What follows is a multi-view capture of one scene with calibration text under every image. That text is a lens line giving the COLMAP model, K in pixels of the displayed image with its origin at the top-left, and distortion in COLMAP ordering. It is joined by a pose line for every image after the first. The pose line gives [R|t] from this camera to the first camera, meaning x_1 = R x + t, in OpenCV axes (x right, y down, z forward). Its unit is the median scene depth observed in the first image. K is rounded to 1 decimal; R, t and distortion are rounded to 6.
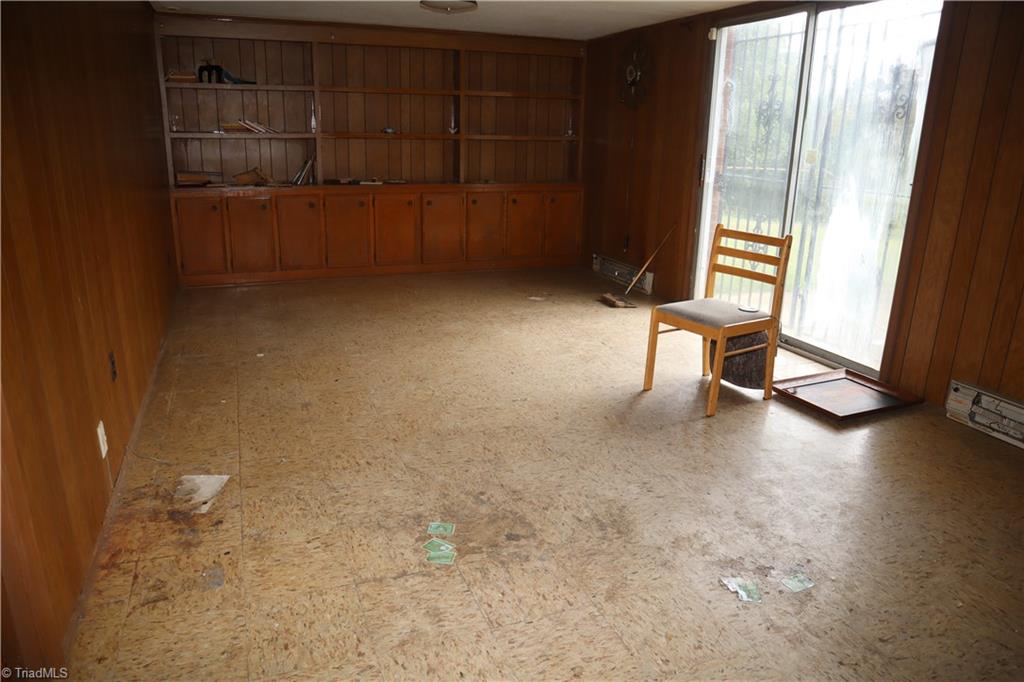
lens RADIAL K [[717.8, 0, 512.8], [0, 717.8, 342.9], [0, 0, 1]] dist [-0.107443, 0.071756]
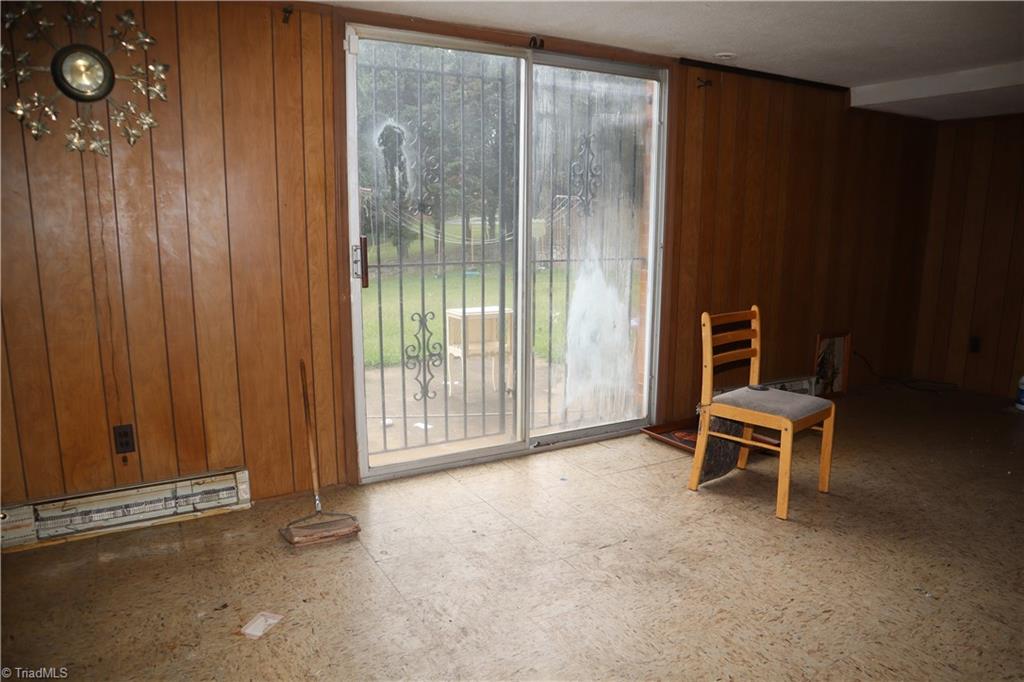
lens RADIAL K [[717.8, 0, 516.1], [0, 717.8, 340.1], [0, 0, 1]] dist [-0.107443, 0.071756]
pose [[-0.163256, -0.196319, 0.966854, -0.599695], [0.263535, 0.935714, 0.234495, -0.472174], [-0.950735, 0.293083, -0.101024, 1.555062]]
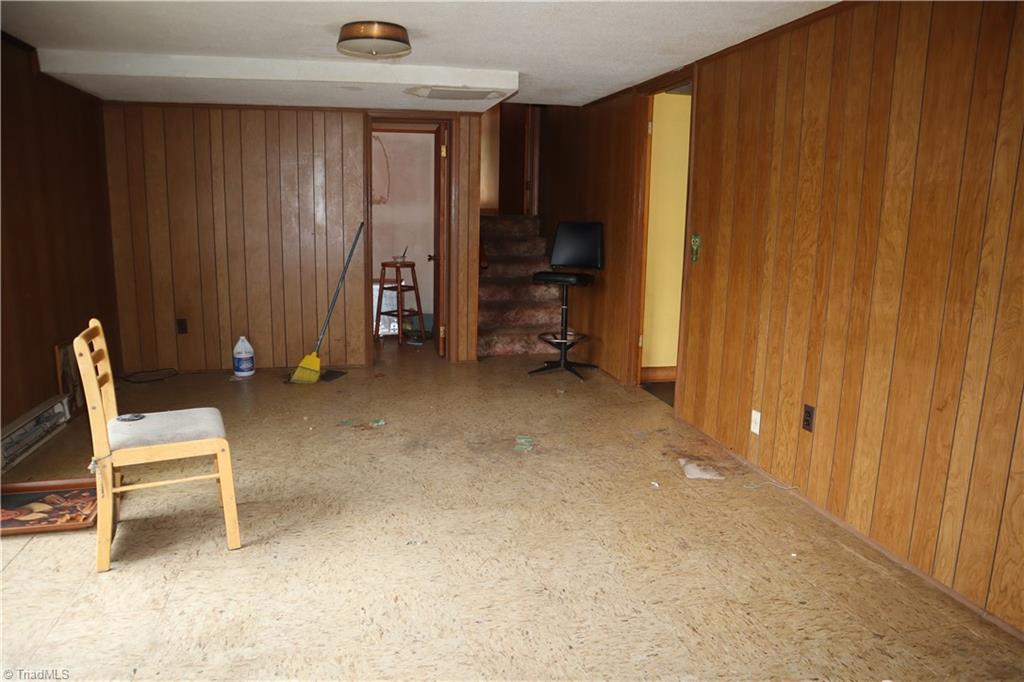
lens RADIAL K [[717.8, 0, 512.5], [0, 717.8, 345.7], [0, 0, 1]] dist [-0.107443, 0.071756]
pose [[-0.990801, -0.058891, 0.121844, -0.197579], [0.003486, 0.888944, 0.458002, -0.526705], [-0.135285, 0.454214, -0.880561, 1.773035]]
